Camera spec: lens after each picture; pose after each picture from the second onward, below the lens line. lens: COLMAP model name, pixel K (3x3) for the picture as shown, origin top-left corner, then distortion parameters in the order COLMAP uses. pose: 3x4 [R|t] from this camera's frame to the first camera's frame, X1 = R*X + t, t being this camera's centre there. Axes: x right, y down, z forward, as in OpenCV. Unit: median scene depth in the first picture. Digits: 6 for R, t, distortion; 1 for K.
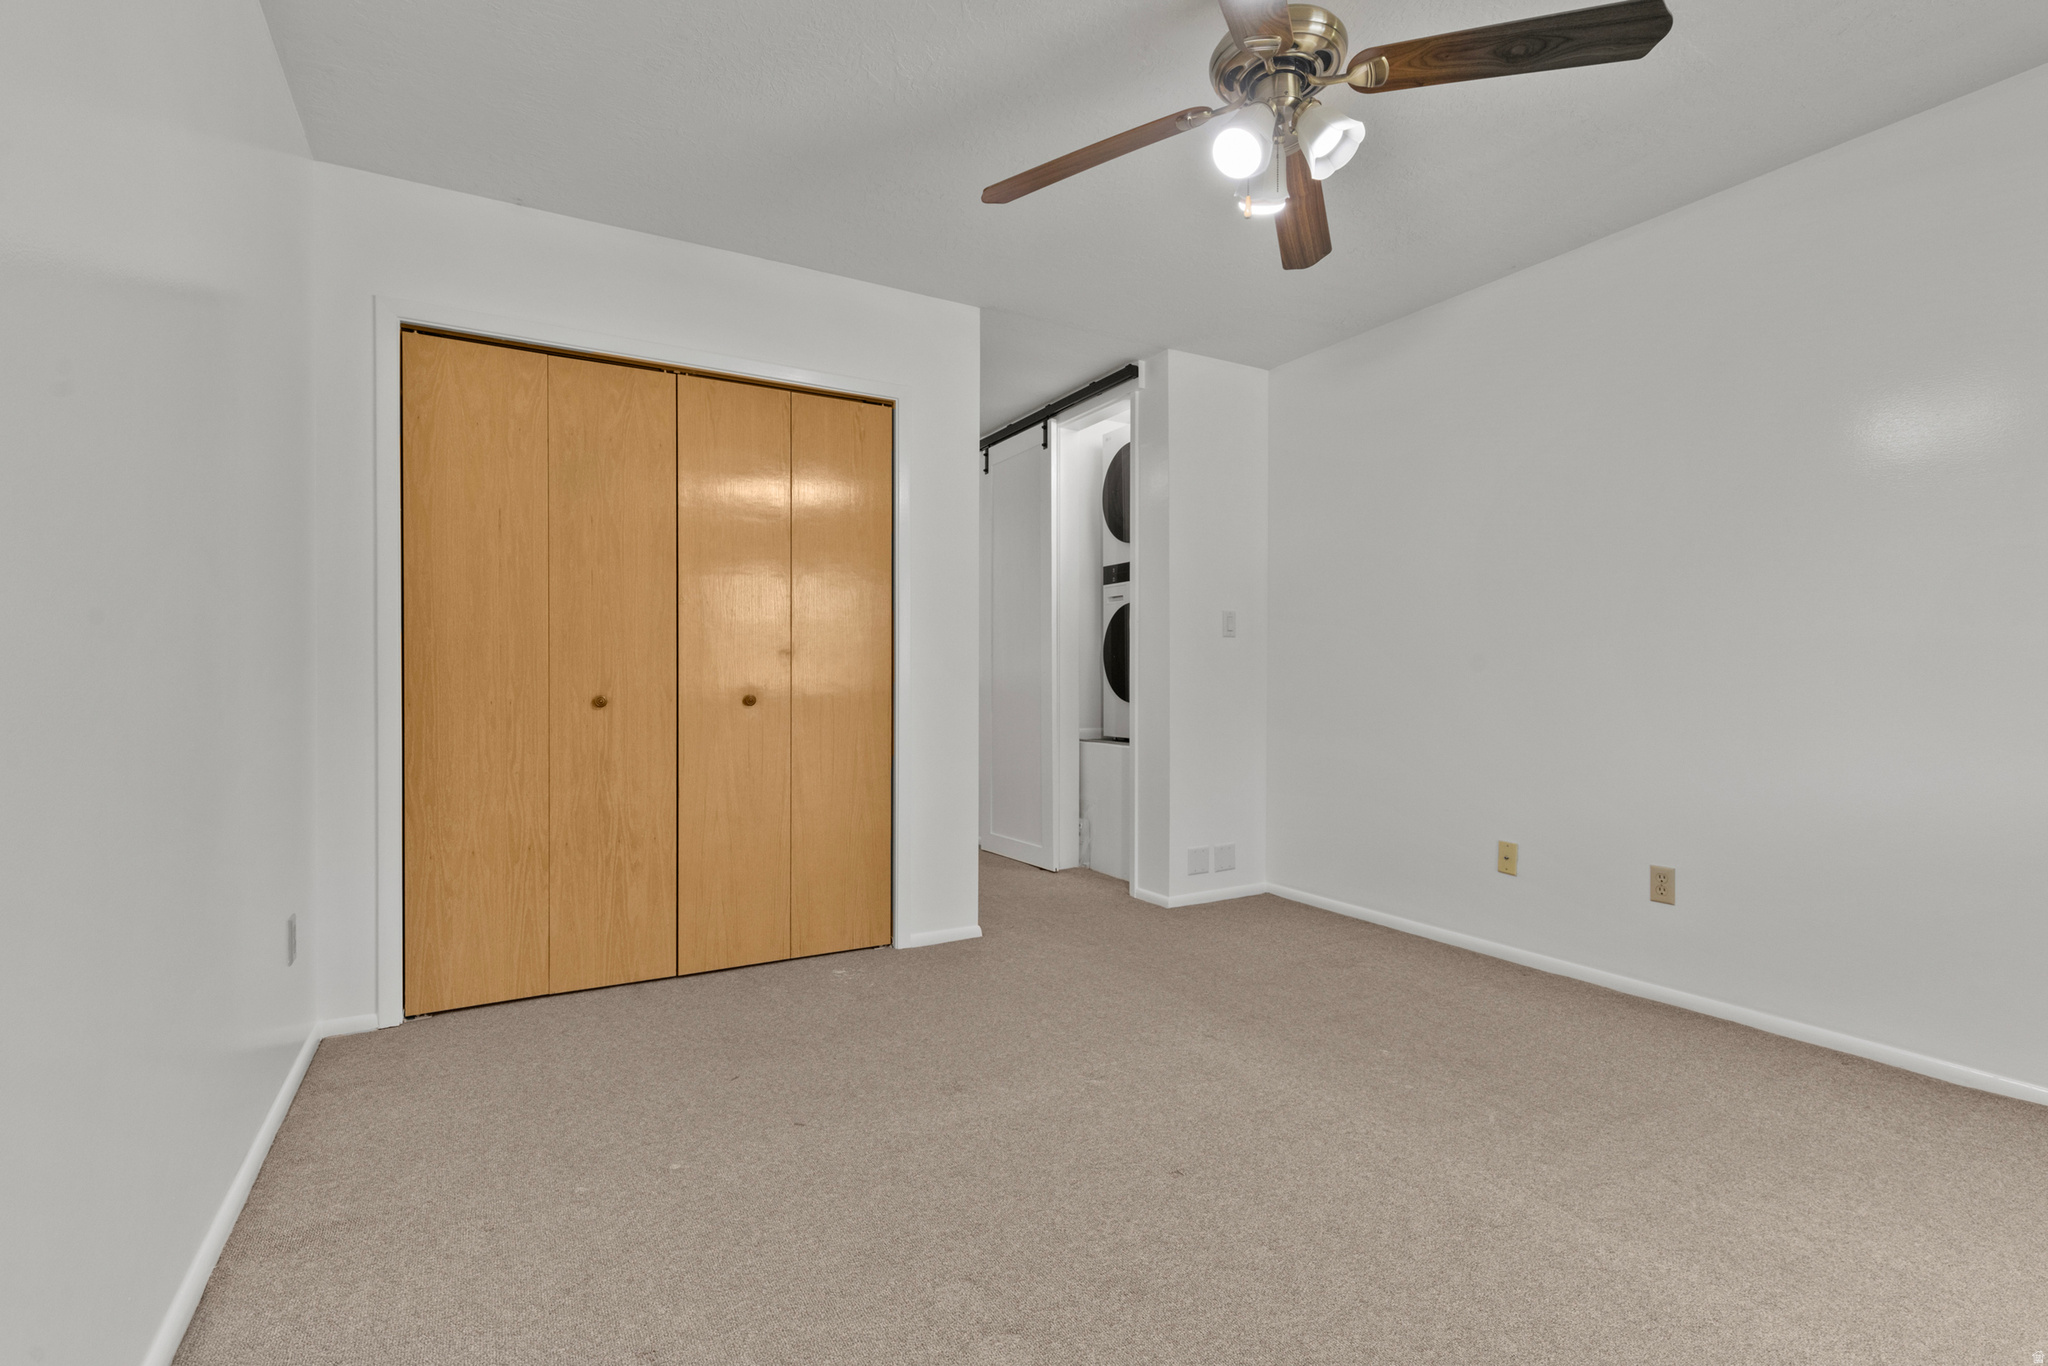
lens RADIAL K [[927.9, 0, 1029.3], [0, 927.9, 681.7], [0, 0, 1]] dist [0.004000, 0.000331]
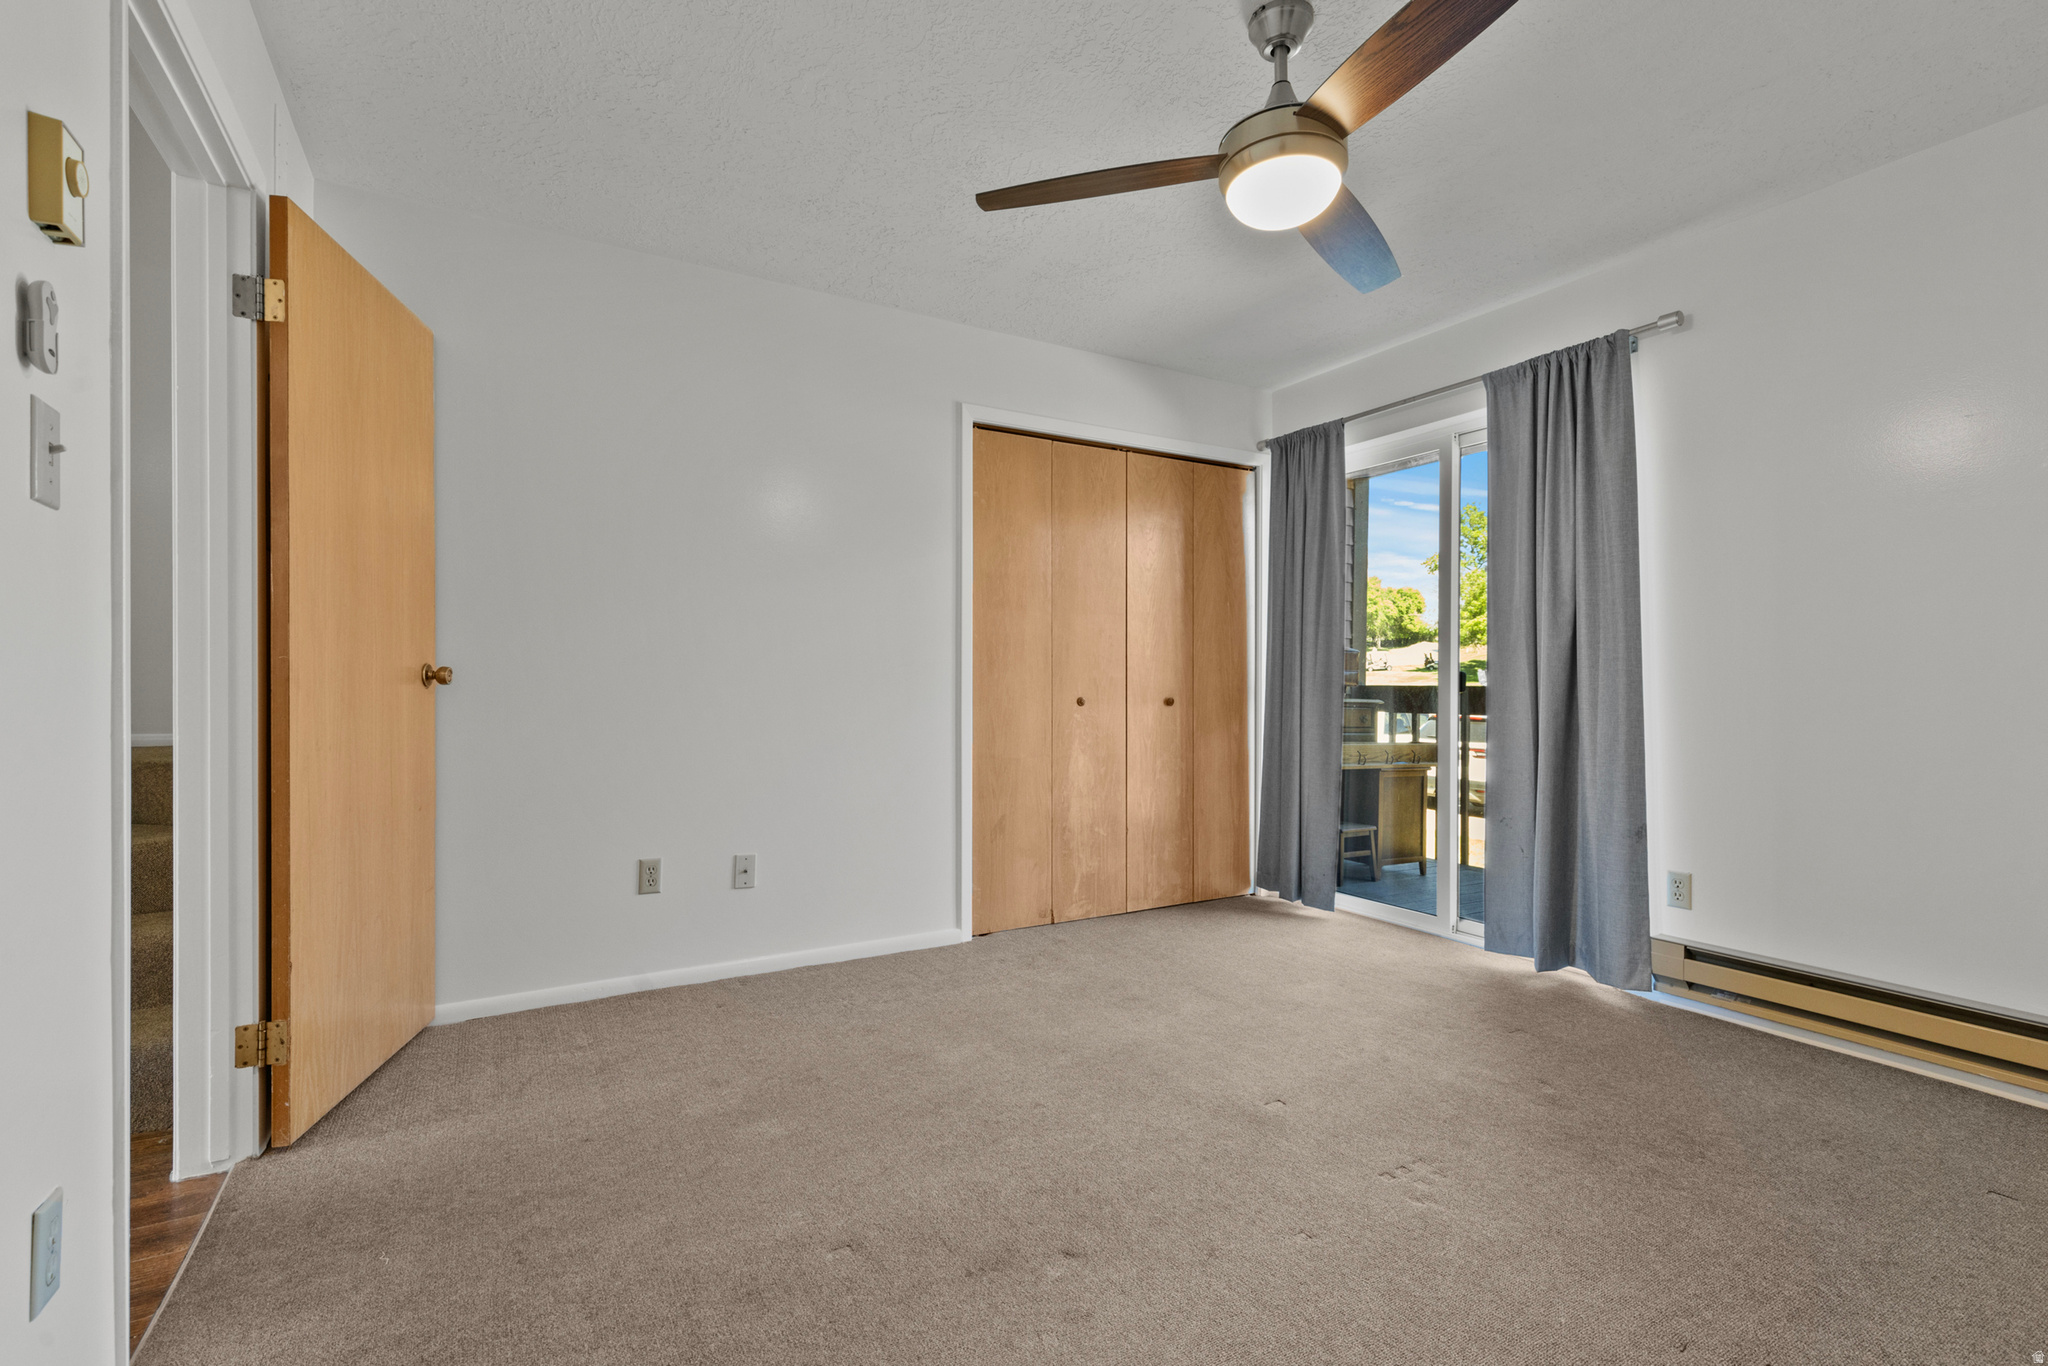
lens RADIAL K [[927.9, 0, 1017.1], [0, 927.9, 675.4], [0, 0, 1]] dist [0.004000, 0.000331]
pose [[0.999997, 0.000538, 0.002312, -0.557293], [-0.000512, 0.999935, -0.011364, -0.000227], [-0.002318, 0.011363, 0.999933, -0.319555]]
